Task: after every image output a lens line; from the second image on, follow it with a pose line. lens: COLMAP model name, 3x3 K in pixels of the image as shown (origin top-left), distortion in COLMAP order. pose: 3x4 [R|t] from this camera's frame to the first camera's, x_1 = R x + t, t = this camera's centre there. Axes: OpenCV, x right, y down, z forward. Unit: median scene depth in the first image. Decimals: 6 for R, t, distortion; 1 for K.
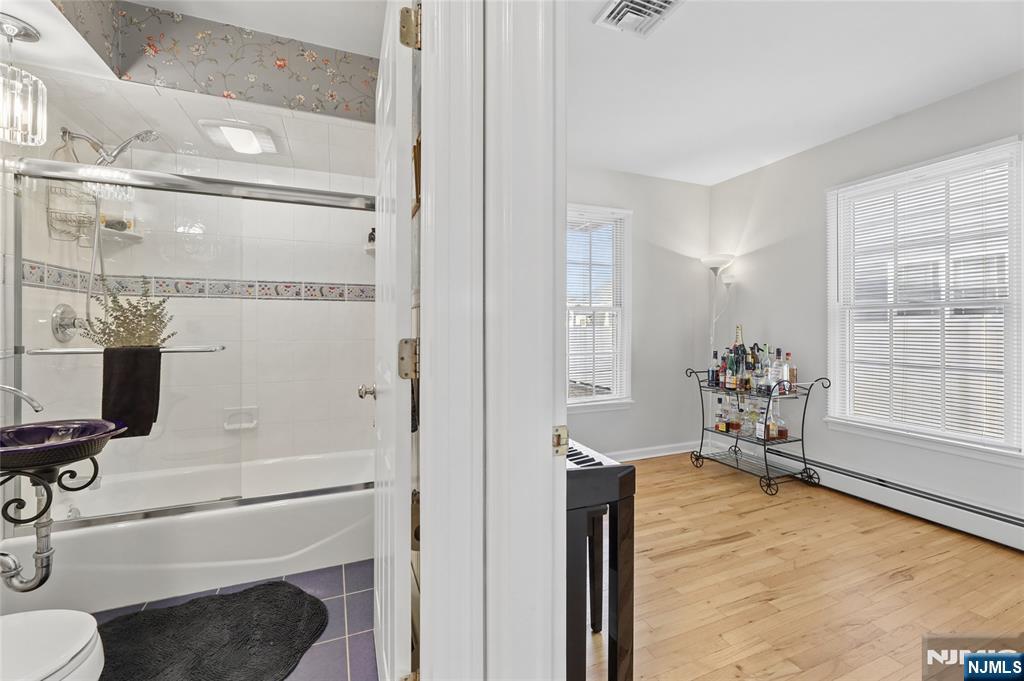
lens RADIAL K [[424.3, 0, 507.7], [0, 424.3, 323.0], [0, 0, 1]] dist [-0.003726, -0.000465]
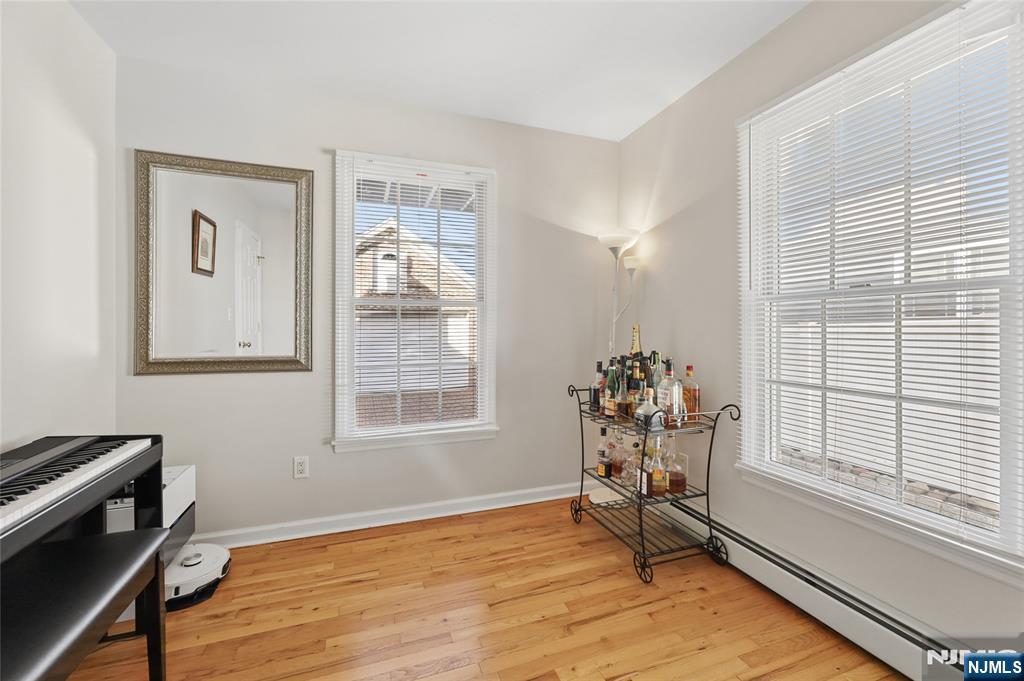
lens RADIAL K [[424.3, 0, 508.6], [0, 424.3, 325.2], [0, 0, 1]] dist [-0.003726, -0.000465]
pose [[0.999473, 0.003417, -0.032270, 0.401163], [-0.003507, 0.999990, -0.002726, 0.008081], [0.032260, 0.002838, 0.999475, 0.311638]]
